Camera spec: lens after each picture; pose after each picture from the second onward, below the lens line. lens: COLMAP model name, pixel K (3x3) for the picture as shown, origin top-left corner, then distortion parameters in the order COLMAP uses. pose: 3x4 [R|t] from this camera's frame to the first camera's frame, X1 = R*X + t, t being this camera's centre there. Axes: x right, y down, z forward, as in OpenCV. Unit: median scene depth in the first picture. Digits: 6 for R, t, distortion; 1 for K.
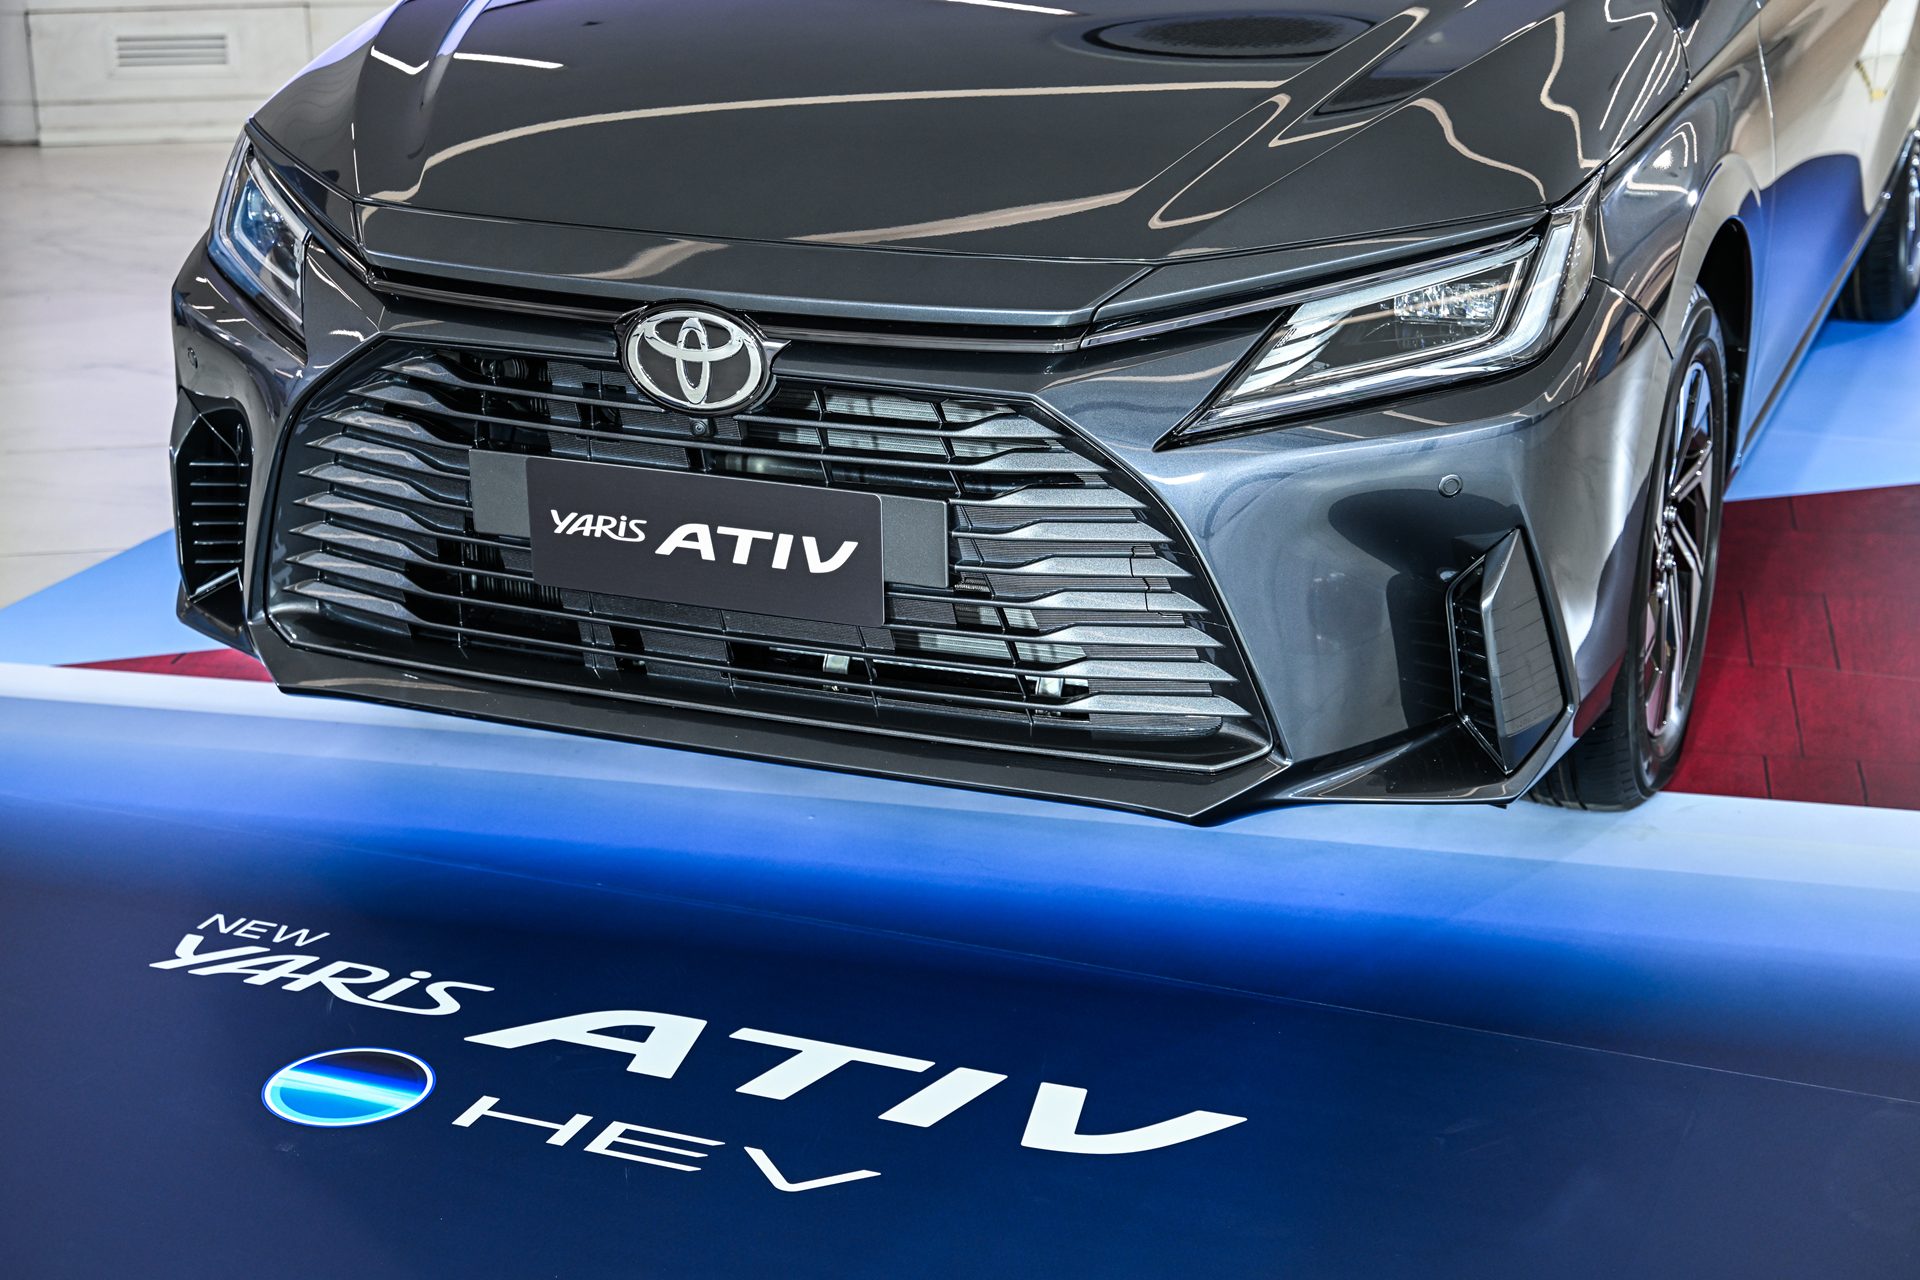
lens RADIAL K [[3183.1, 0, 956.2], [0, 3183.1, 638.1], [0, 0, 1]] dist [0.008917, 0.000000]
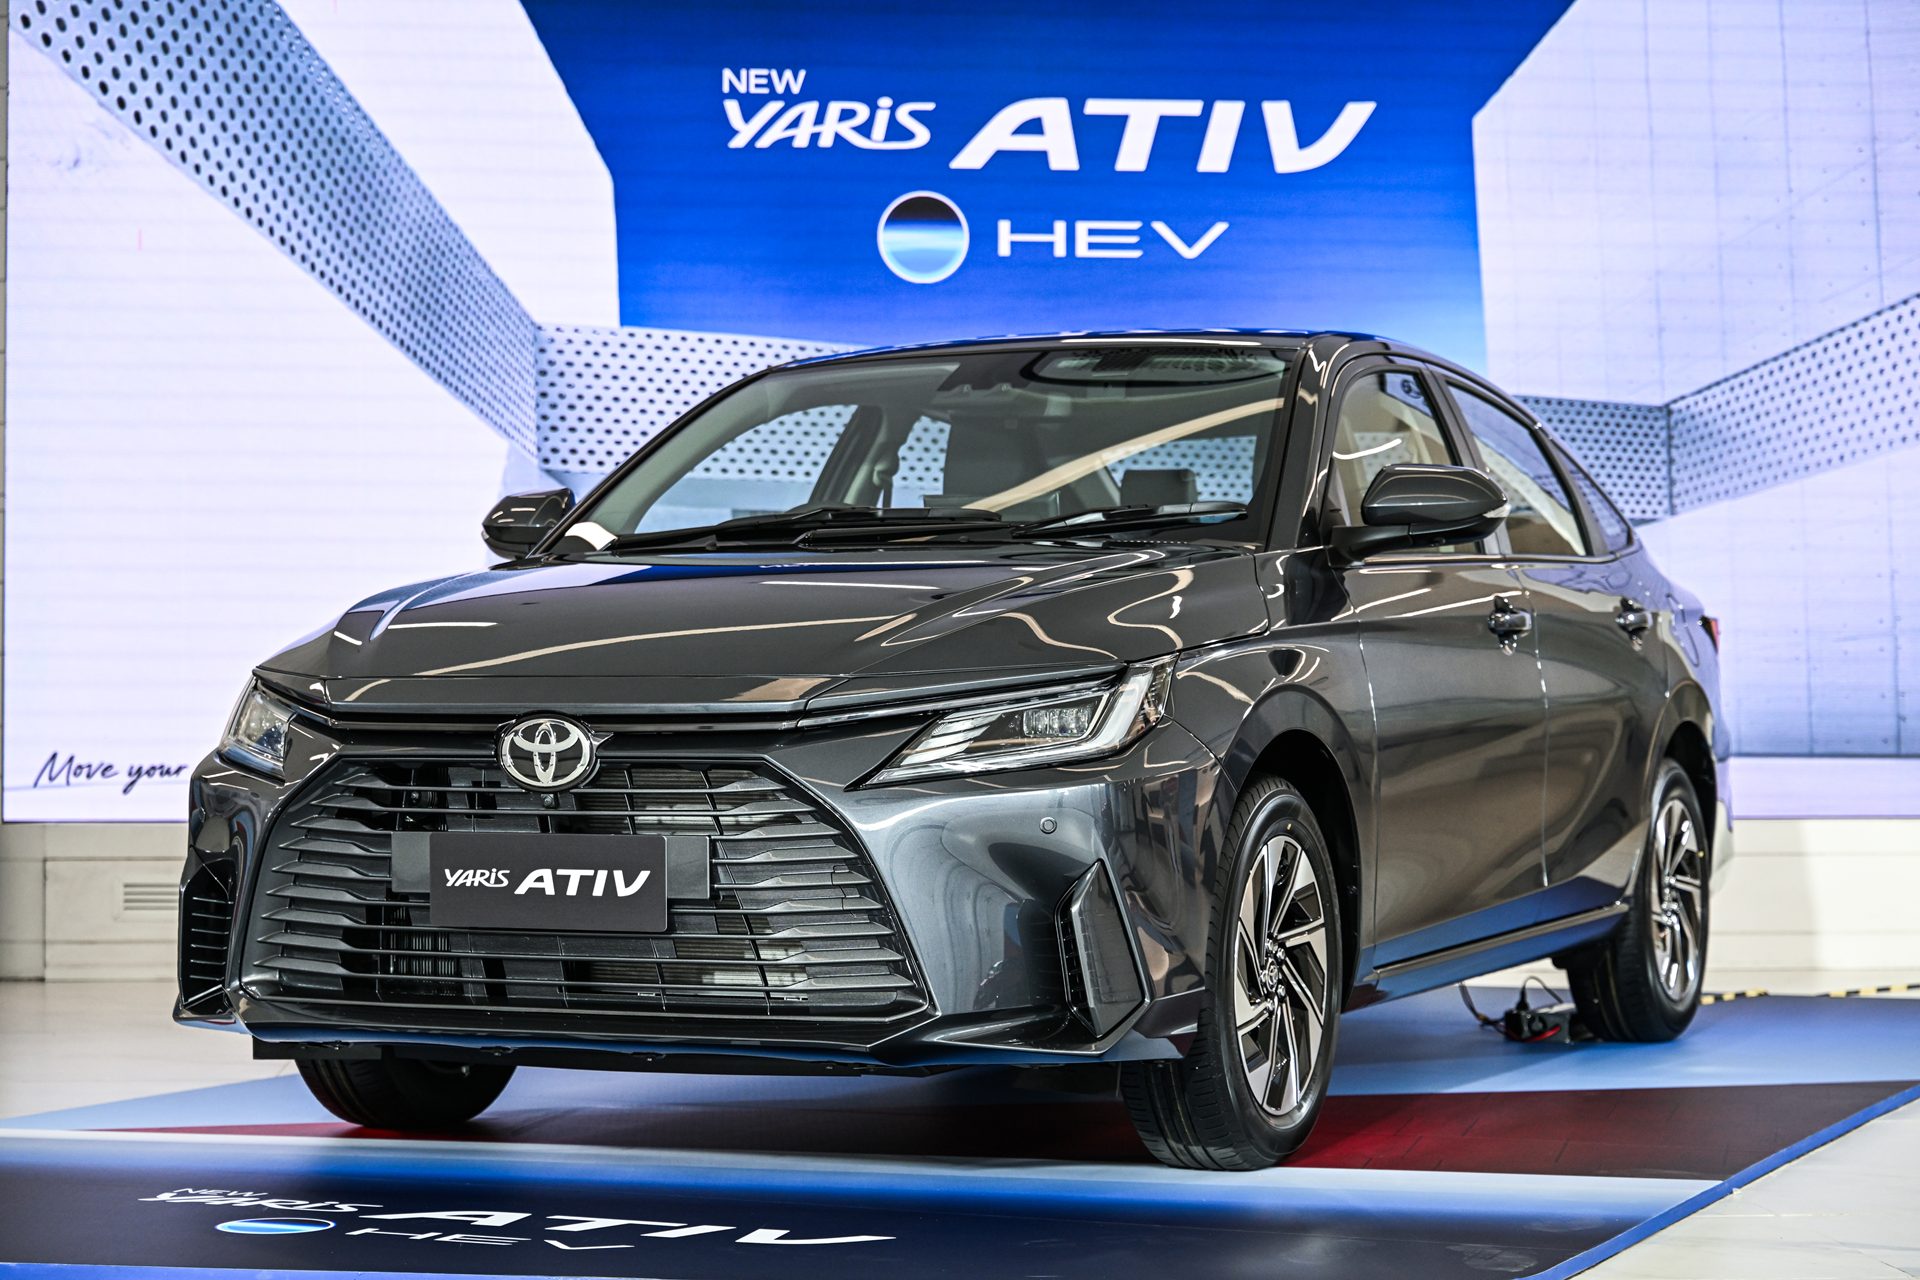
lens RADIAL K [[3854.8, 0, 960.2], [0, 3854.8, 640.2], [0, 0, 1]] dist [-0.096806, 0.000000]
pose [[0.999500, 0.011741, -0.029354, 0.156679], [-0.020948, 0.941359, -0.336756, 0.447510], [0.023679, 0.337202, 0.941134, -0.671116]]
